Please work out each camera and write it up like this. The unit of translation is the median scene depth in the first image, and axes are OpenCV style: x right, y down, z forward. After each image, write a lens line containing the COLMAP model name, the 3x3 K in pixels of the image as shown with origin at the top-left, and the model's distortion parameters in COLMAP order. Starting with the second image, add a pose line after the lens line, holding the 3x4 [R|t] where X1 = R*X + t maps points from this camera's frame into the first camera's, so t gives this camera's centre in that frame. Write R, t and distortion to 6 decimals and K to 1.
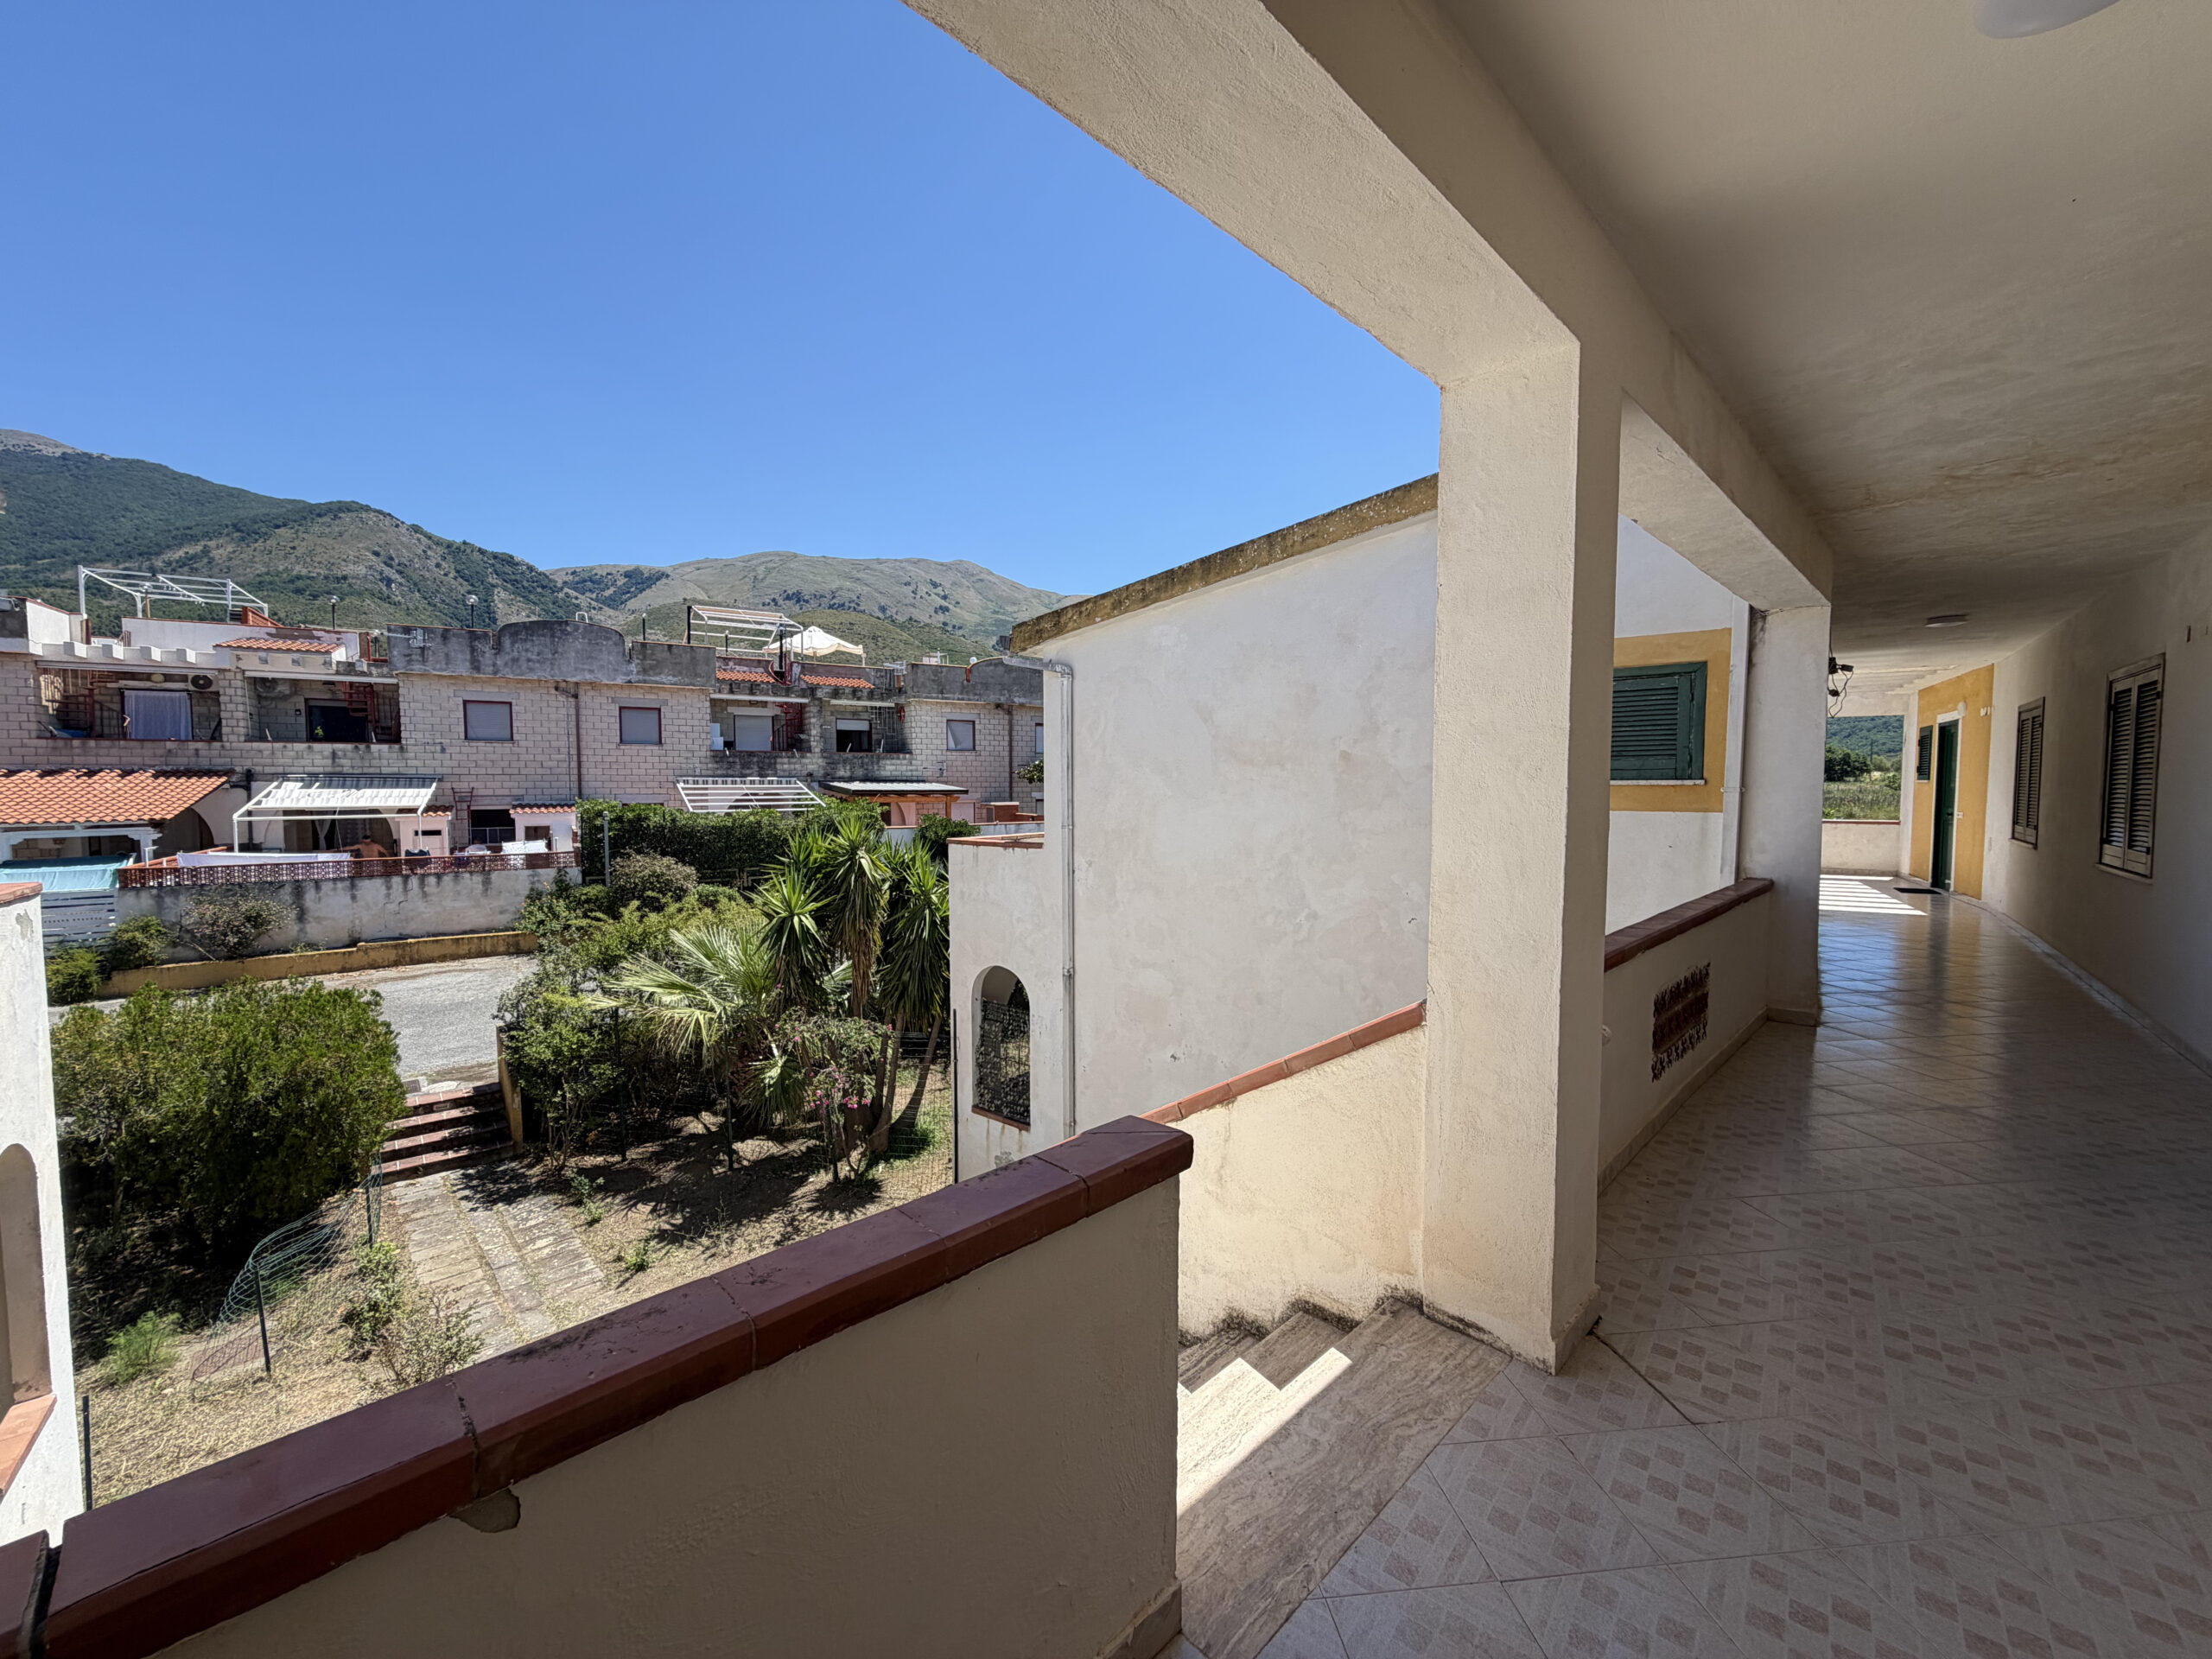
lens RADIAL K [[876.0, 0, 1097.0], [0, 876.0, 829.3], [0, 0, 1]] dist [0.001627, 0.000532]
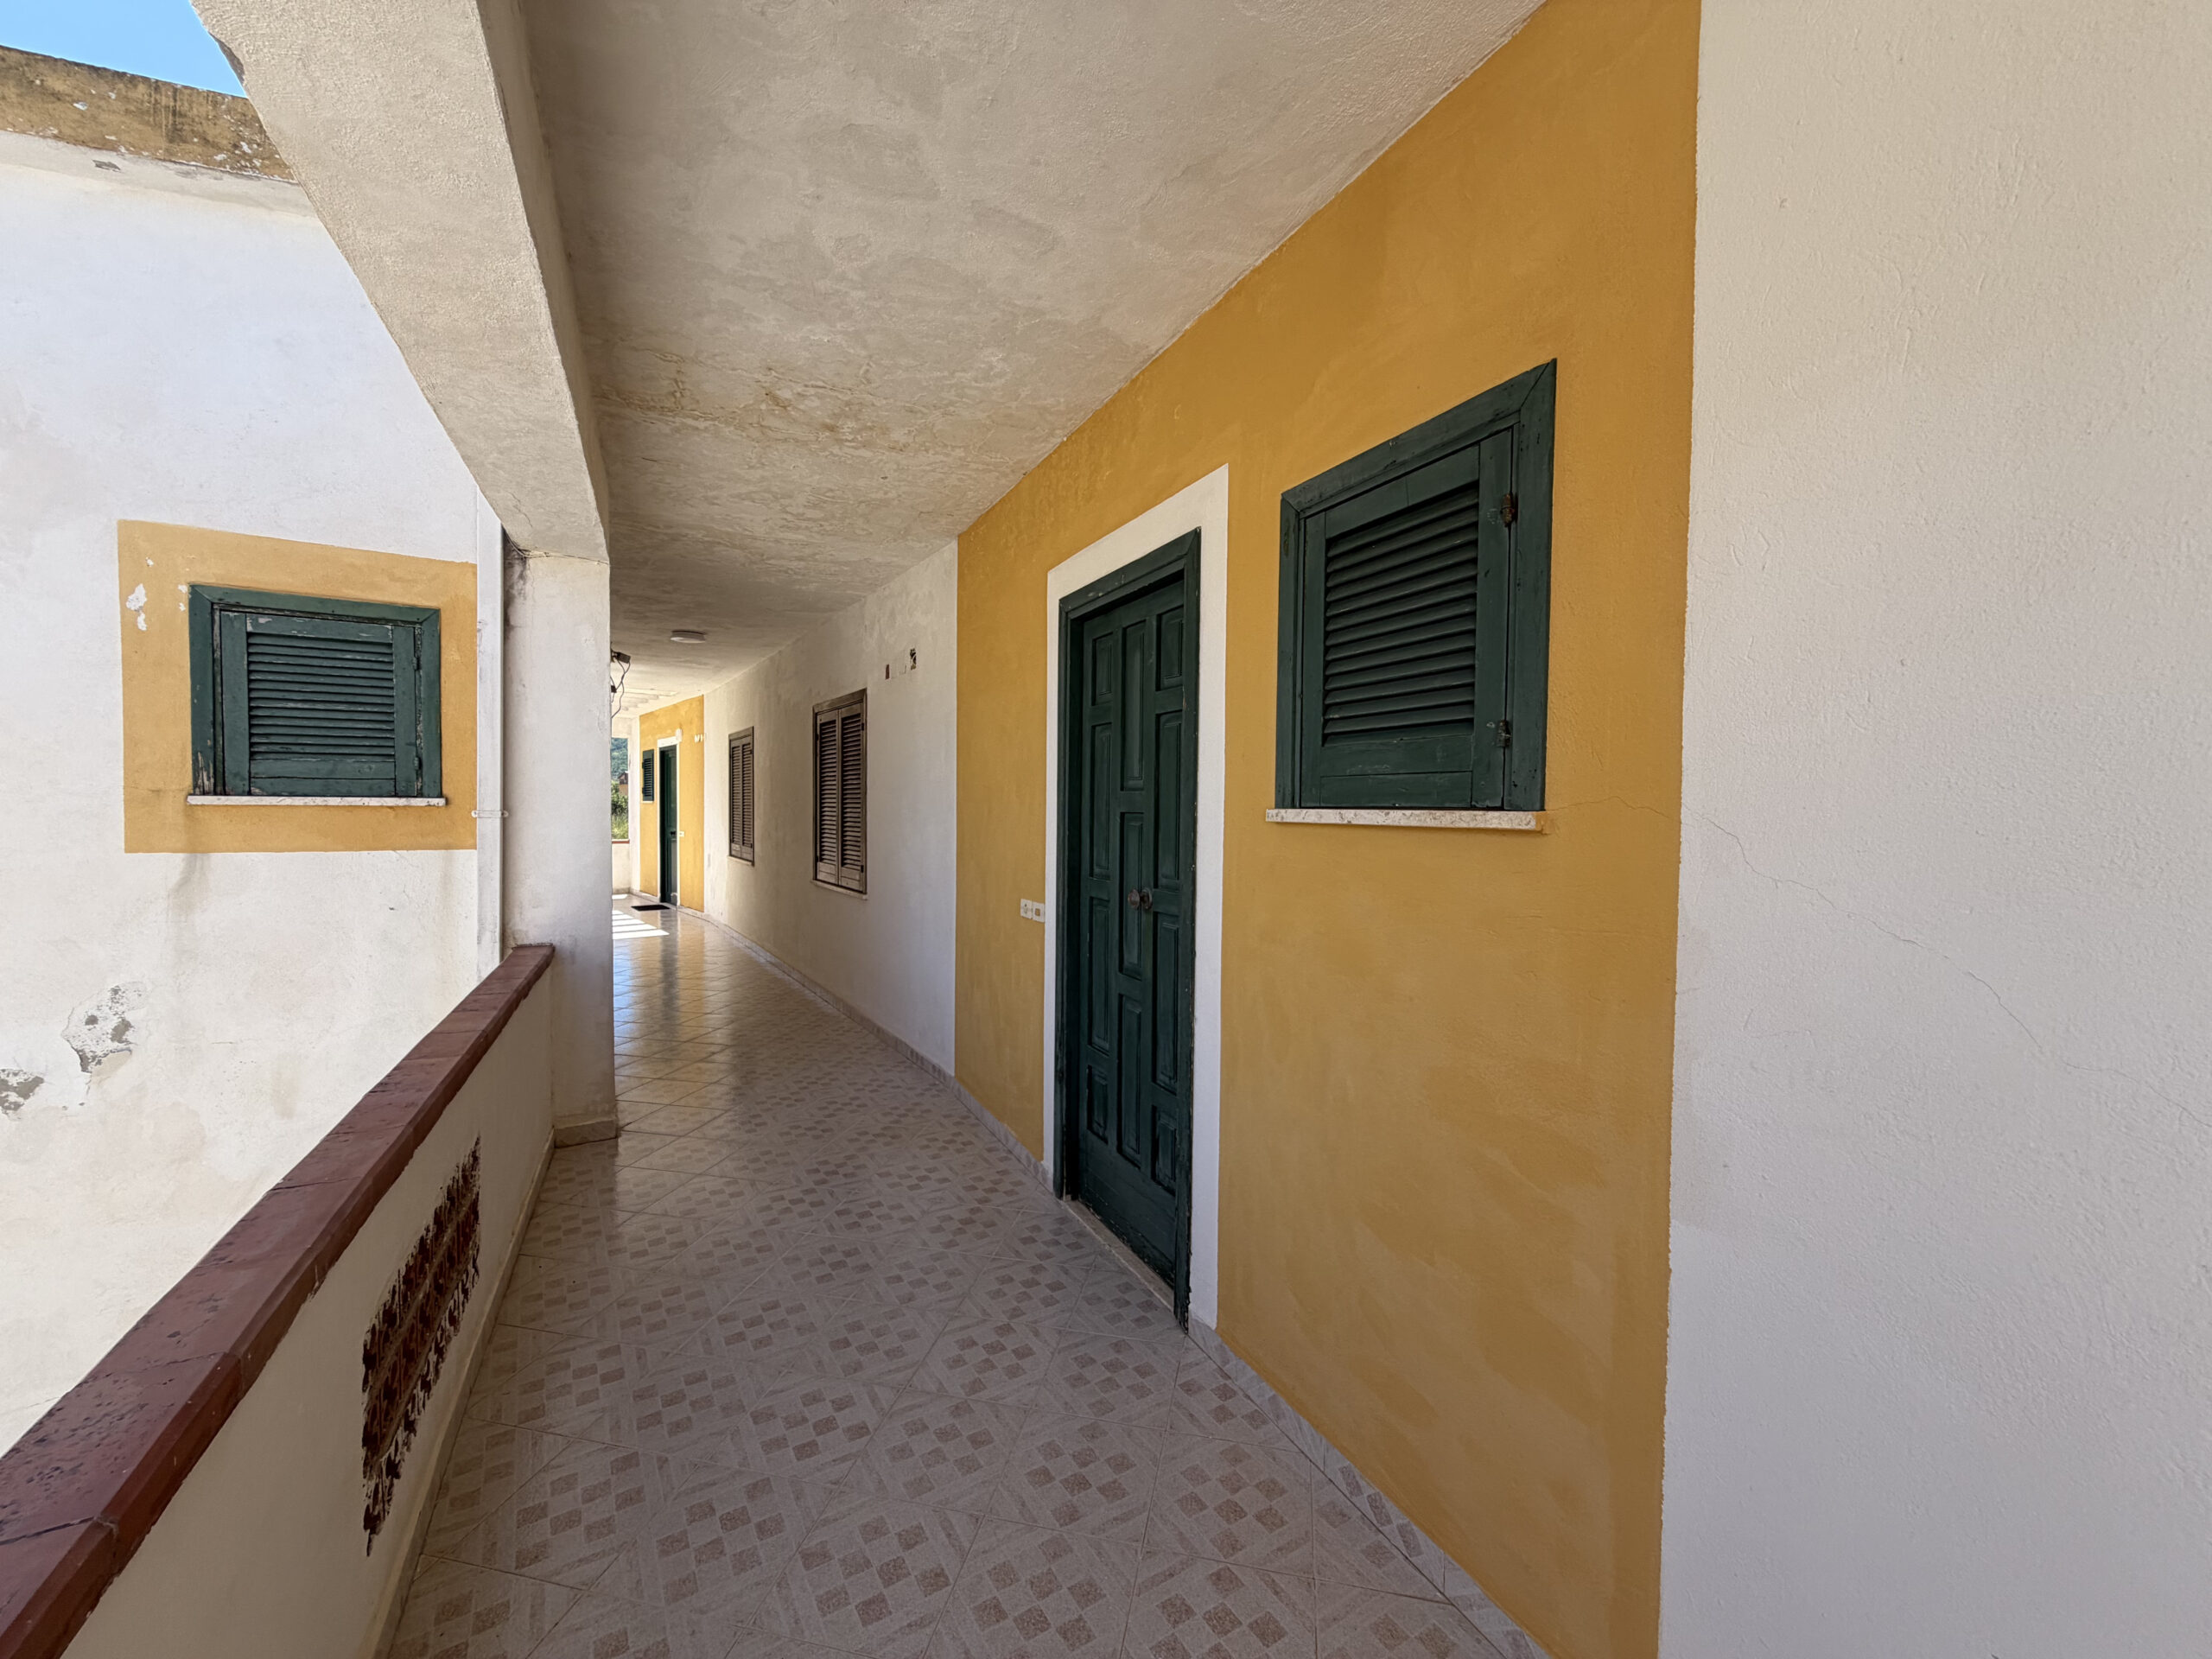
lens RADIAL K [[876.0, 0, 1097.0], [0, 876.0, 829.3], [0, 0, 1]] dist [0.001627, 0.000532]
pose [[0.309309, -0.020124, 0.950749, 0.236615], [0.039586, 0.999182, 0.008271, -0.020333], [-0.950137, 0.035078, 0.309853, 0.357386]]
